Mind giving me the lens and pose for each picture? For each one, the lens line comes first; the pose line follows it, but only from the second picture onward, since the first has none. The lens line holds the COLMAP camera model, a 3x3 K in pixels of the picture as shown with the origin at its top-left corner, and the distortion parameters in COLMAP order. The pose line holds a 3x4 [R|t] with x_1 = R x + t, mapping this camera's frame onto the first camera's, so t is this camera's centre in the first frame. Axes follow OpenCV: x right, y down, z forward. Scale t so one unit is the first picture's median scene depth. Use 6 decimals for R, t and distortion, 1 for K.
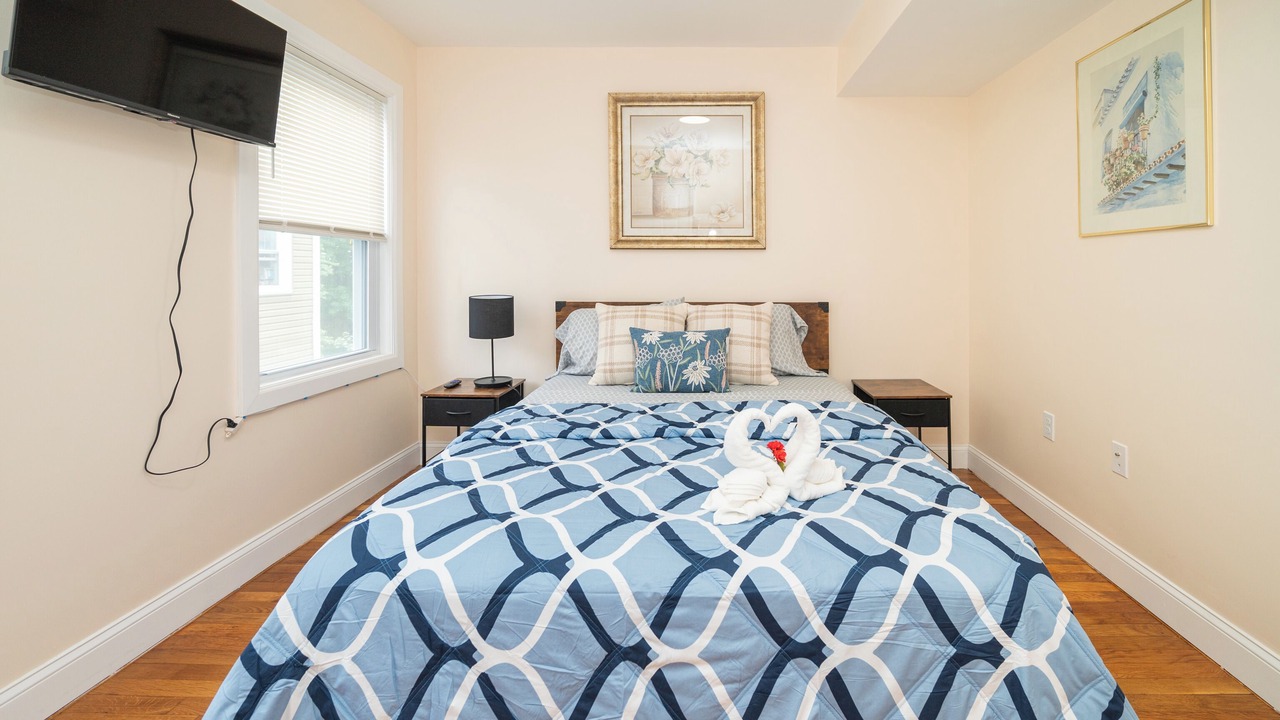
lens RADIAL K [[509.6, 0, 618.0], [0, 509.6, 260.4], [0, 0, 1]] dist [0.000155, -0.000036]
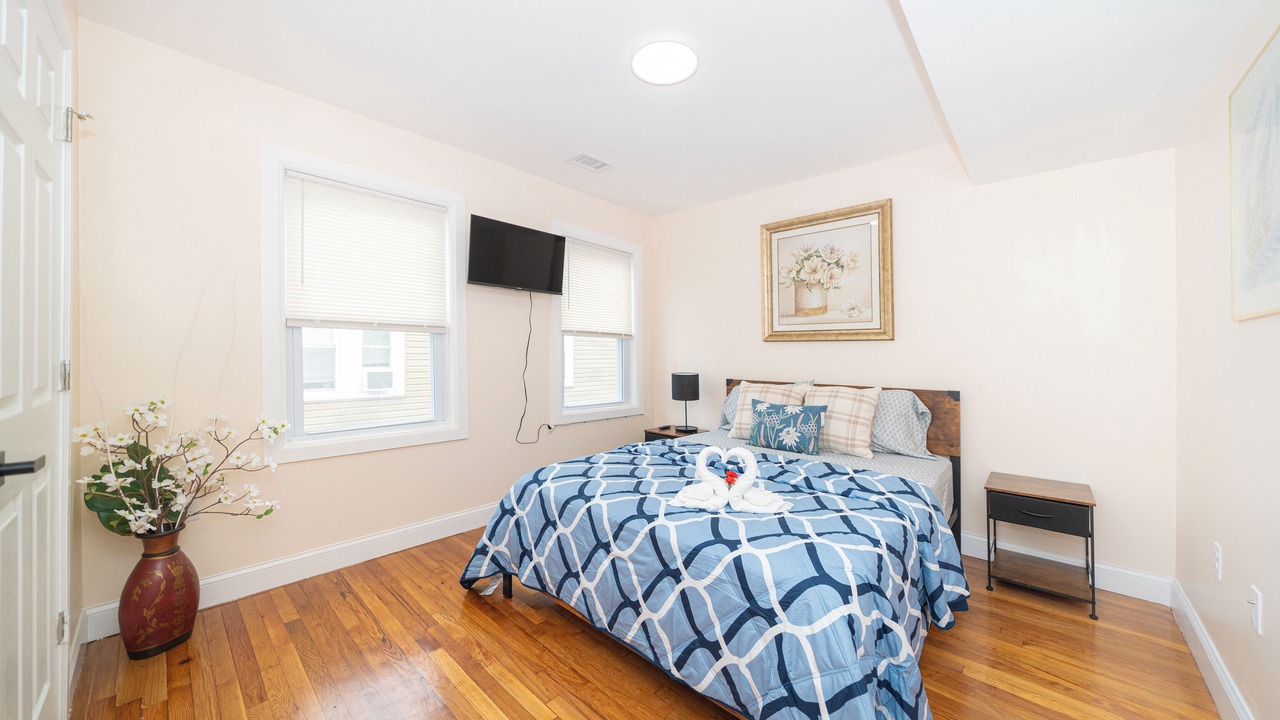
lens RADIAL K [[443.1, 0, 637.5], [0, 443.1, 348.5], [0, 0, 1]] dist [-0.001921, -0.000261]
pose [[0.741922, -0.001166, -0.670485, 0.588317], [0.001615, 0.999999, 0.000048, -0.004944], [0.670484, -0.001118, 0.741923, -0.095956]]
